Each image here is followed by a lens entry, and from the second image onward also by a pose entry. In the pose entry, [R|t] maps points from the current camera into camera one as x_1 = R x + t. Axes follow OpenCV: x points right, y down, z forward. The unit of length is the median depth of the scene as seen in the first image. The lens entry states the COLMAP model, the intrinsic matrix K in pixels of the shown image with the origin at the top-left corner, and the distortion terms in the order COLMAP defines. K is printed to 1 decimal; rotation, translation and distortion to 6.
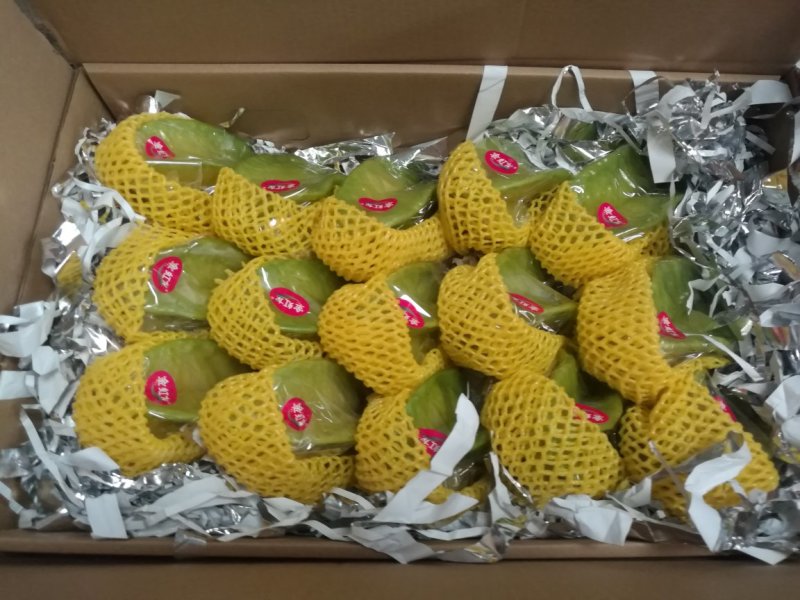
lens RADIAL K [[631.4, 0, 433.3], [0, 631.4, 299.0], [0, 0, 1]] dist [-0.070557, 0.145737]
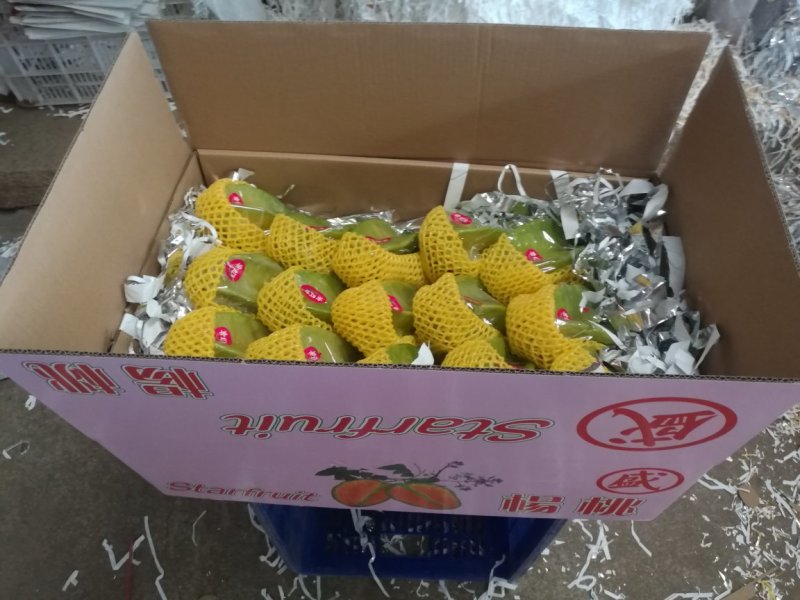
lens RADIAL K [[615.5, 0, 438.9], [0, 615.5, 300.5], [0, 0, 1]] dist [0.002761, -0.000334]
pose [[0.998914, 0.044193, -0.014755, 0.086614], [-0.046528, 0.962777, -0.266262, 0.376880], [0.002439, 0.266659, 0.963788, -0.385141]]
